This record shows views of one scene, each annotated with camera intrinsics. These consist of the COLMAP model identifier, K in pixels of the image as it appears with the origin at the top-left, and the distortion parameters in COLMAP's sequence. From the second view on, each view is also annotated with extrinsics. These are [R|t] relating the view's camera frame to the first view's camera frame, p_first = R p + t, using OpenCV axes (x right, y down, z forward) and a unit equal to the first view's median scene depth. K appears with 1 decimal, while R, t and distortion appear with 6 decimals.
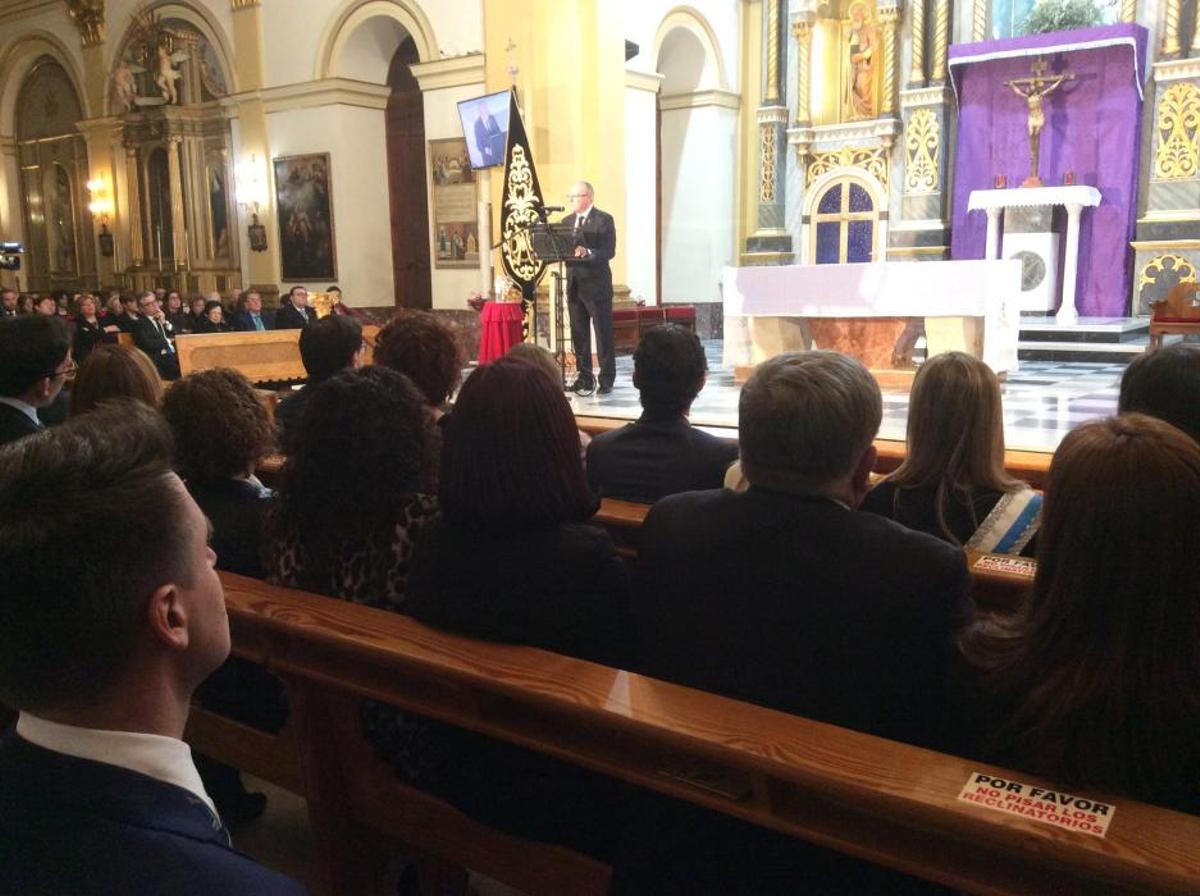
lens RADIAL K [[1106.3, 0, 597.3], [0, 1106.3, 473.1], [0, 0, 1]] dist [0.017183, 0.000000]
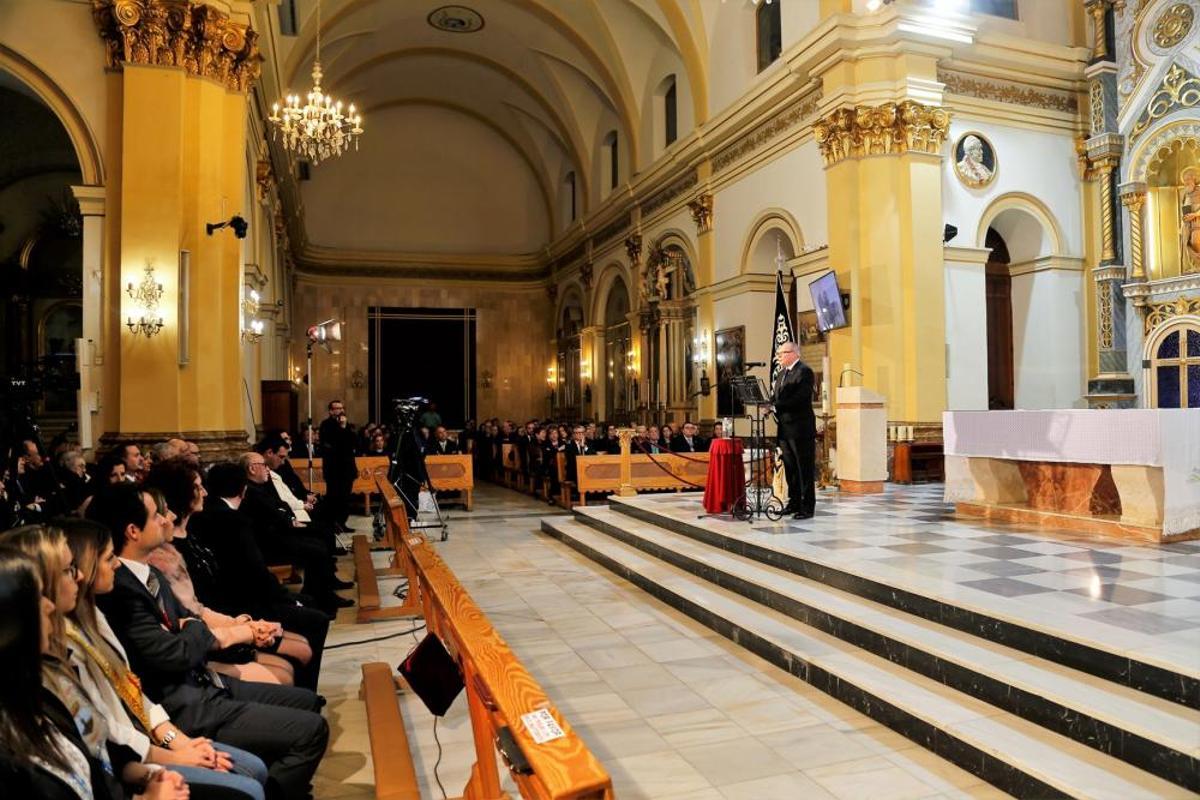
lens RADIAL K [[812.6, 0, 596.4], [0, 812.6, 400.1], [0, 0, 1]] dist [-0.110709, 0.039422]
pose [[0.816200, -0.001908, -0.577767, 0.203833], [-0.105560, 0.982670, -0.152368, -0.027869], [0.568045, 0.185352, 0.801854, 0.117346]]
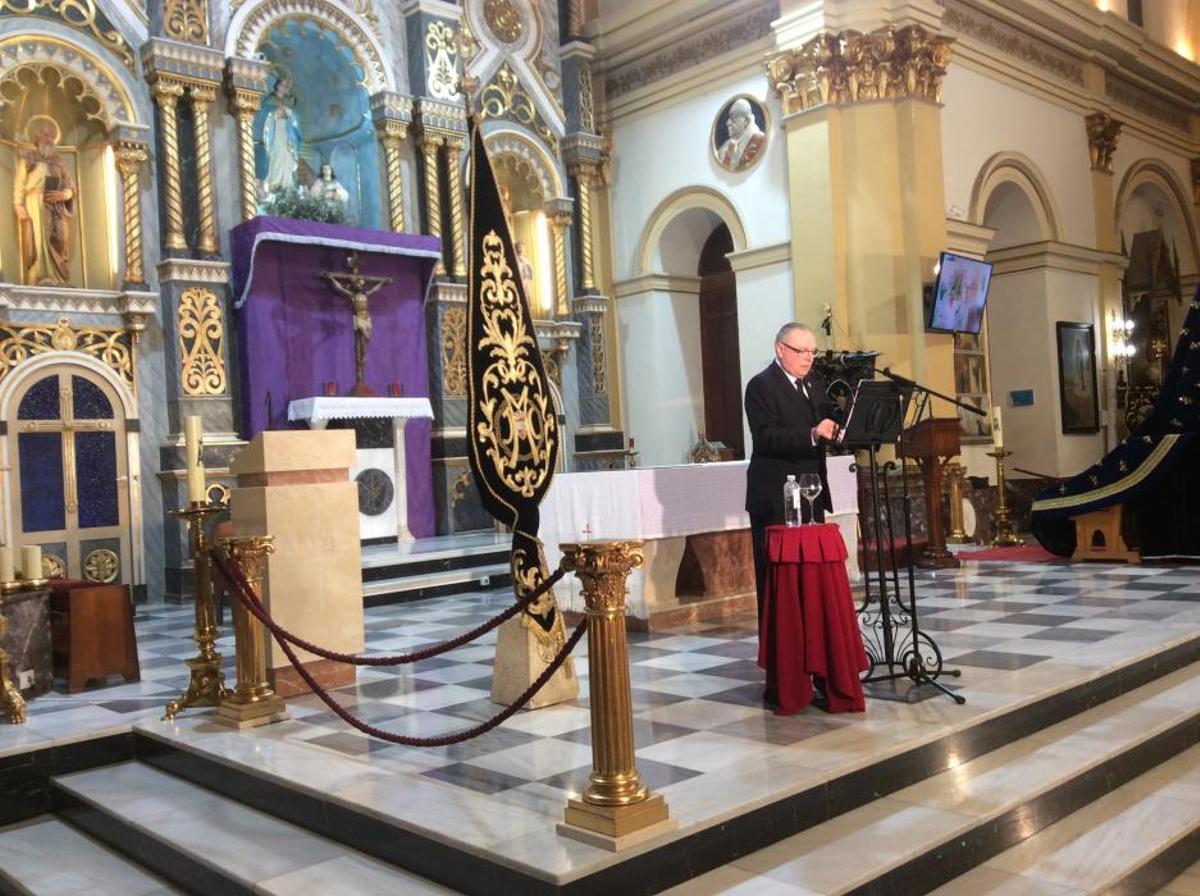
lens RADIAL K [[1106.3, 0, 601.5], [0, 1106.3, 468.8], [0, 0, 1]] dist [0.017183, 0.000000]
pose [[0.168552, 0.000513, 0.985693, -0.392405], [0.229472, 0.972503, -0.039745, -0.115825], [-0.958610, 0.232888, 0.163799, 0.639028]]
